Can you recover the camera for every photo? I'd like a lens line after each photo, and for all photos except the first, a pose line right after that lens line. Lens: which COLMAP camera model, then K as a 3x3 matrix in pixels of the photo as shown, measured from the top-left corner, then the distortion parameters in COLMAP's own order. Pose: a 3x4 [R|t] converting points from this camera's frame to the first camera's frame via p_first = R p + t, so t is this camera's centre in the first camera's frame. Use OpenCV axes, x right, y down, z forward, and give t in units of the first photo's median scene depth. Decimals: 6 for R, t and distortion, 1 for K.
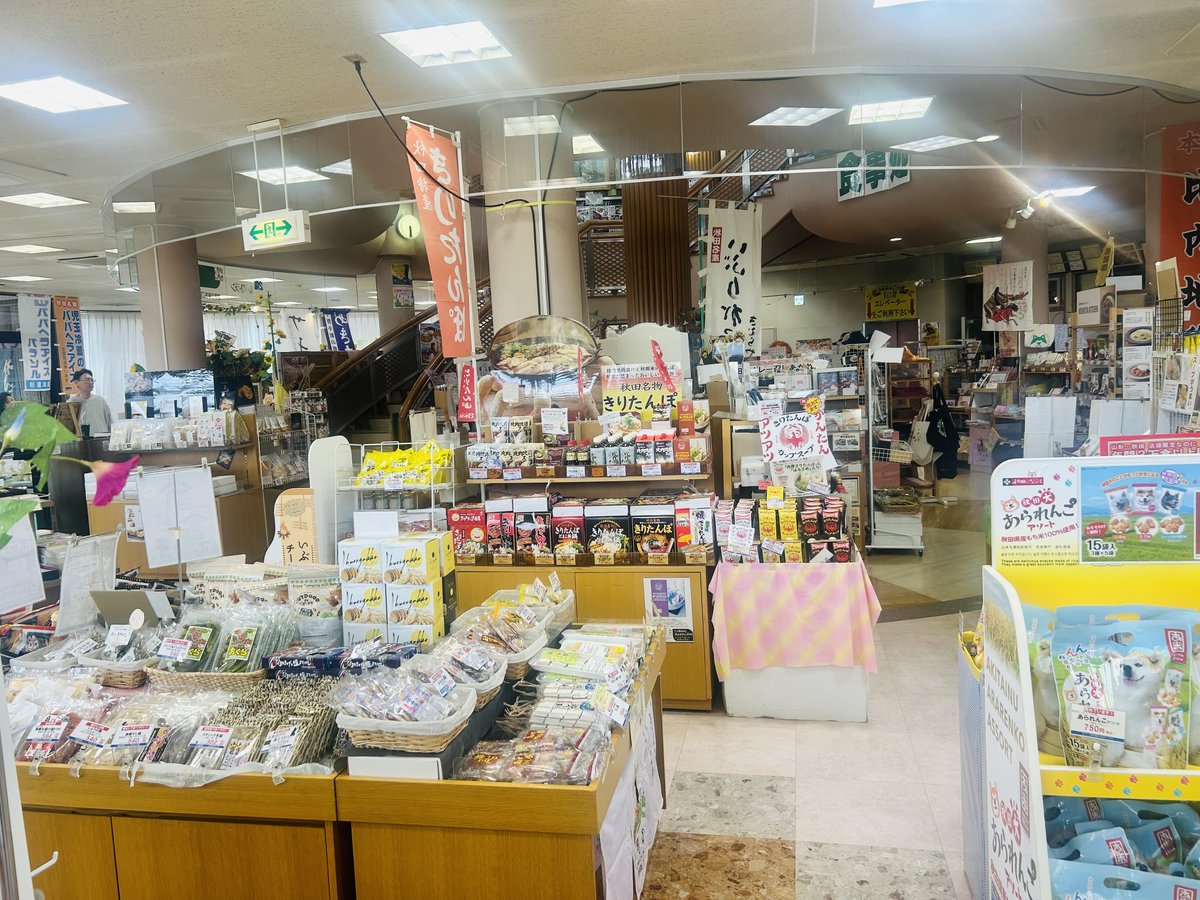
lens RADIAL K [[886.6, 0, 601.9], [0, 886.6, 448.9], [0, 0, 1]] dist [0.007968, -0.001692]
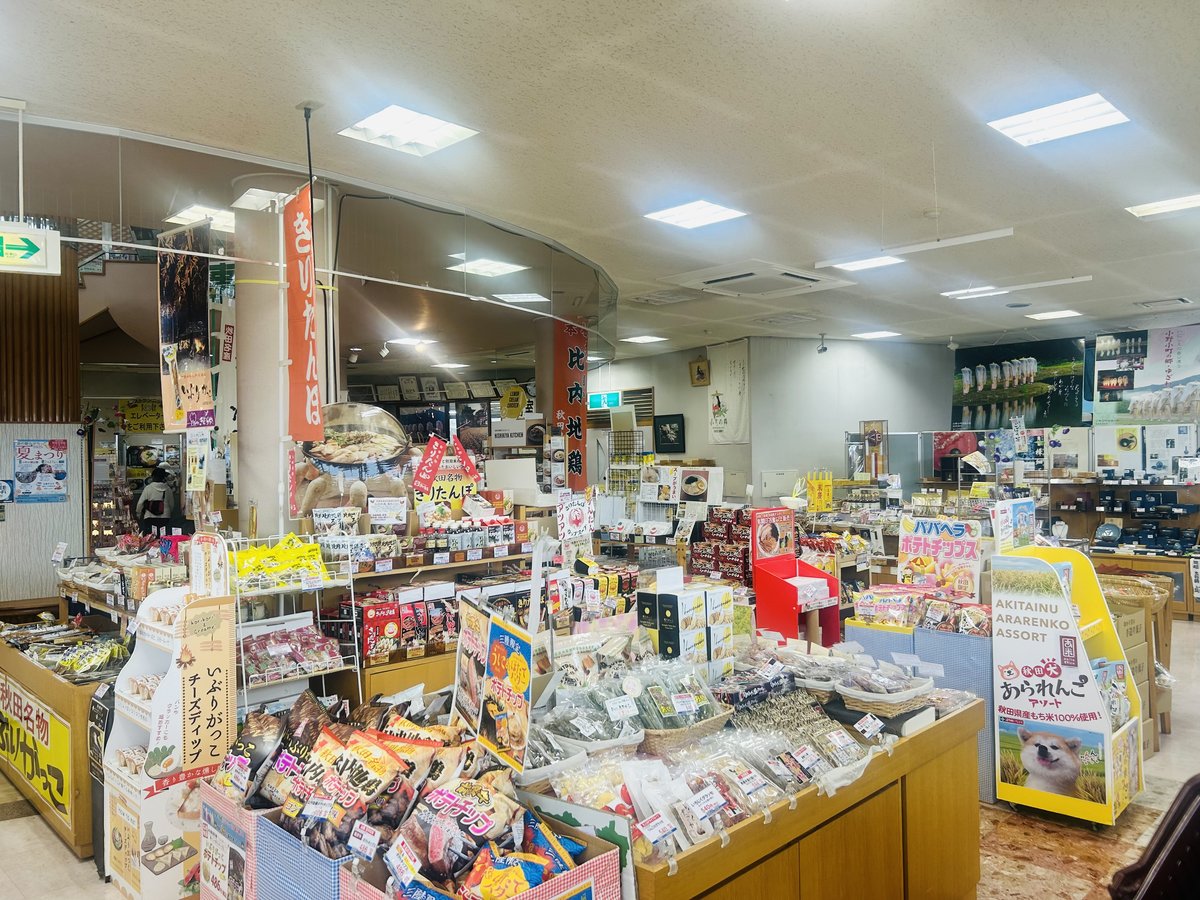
lens RADIAL K [[886.6, 0, 604.1], [0, 886.6, 446.4], [0, 0, 1]] dist [0.007968, -0.001692]
pose [[0.555539, 0.049712, 0.830003, -0.783800], [0.070630, 0.991782, -0.106677, 0.020532], [-0.828485, 0.117886, 0.547462, 0.276075]]
